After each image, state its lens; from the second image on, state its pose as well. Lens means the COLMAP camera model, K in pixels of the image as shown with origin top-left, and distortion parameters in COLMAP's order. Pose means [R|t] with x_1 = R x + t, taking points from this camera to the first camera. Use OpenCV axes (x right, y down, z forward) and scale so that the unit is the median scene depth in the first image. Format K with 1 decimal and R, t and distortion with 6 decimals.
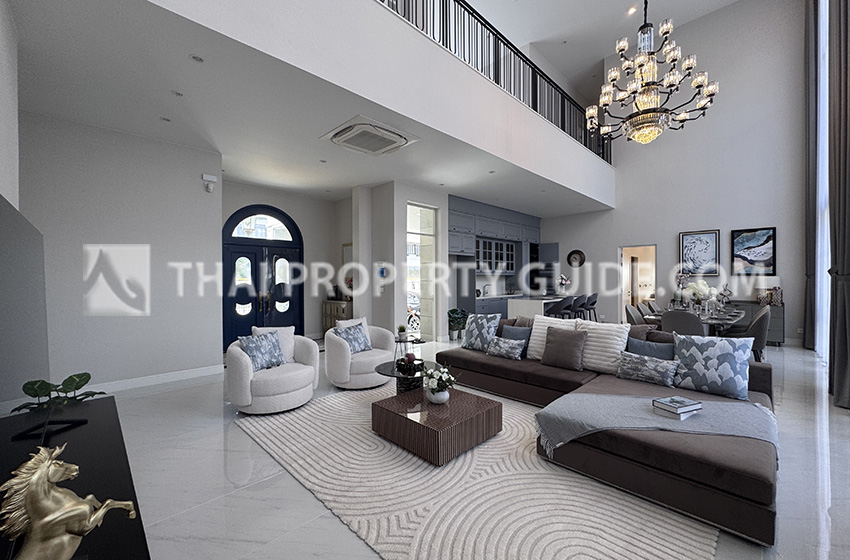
lens RADIAL K [[342.7, 0, 423.0], [0, 342.7, 279.7], [0, 0, 1]] dist [-0.001730, -0.000193]
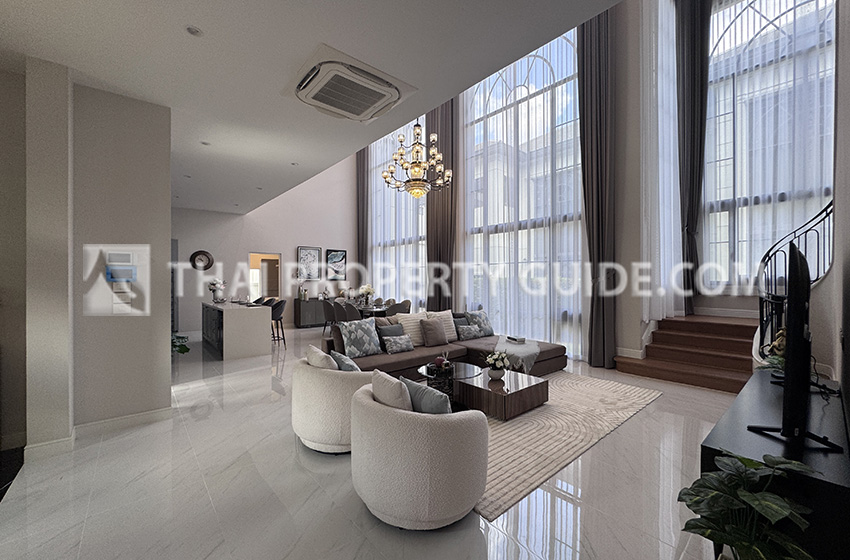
lens RADIAL K [[342.7, 0, 425.1], [0, 342.7, 278.6], [0, 0, 1]] dist [-0.001730, -0.000193]
pose [[0.070218, 0.006563, 0.997510, -0.559026], [0.003214, 0.999972, -0.006805, -0.008304], [-0.997526, 0.003684, 0.070195, 0.508966]]
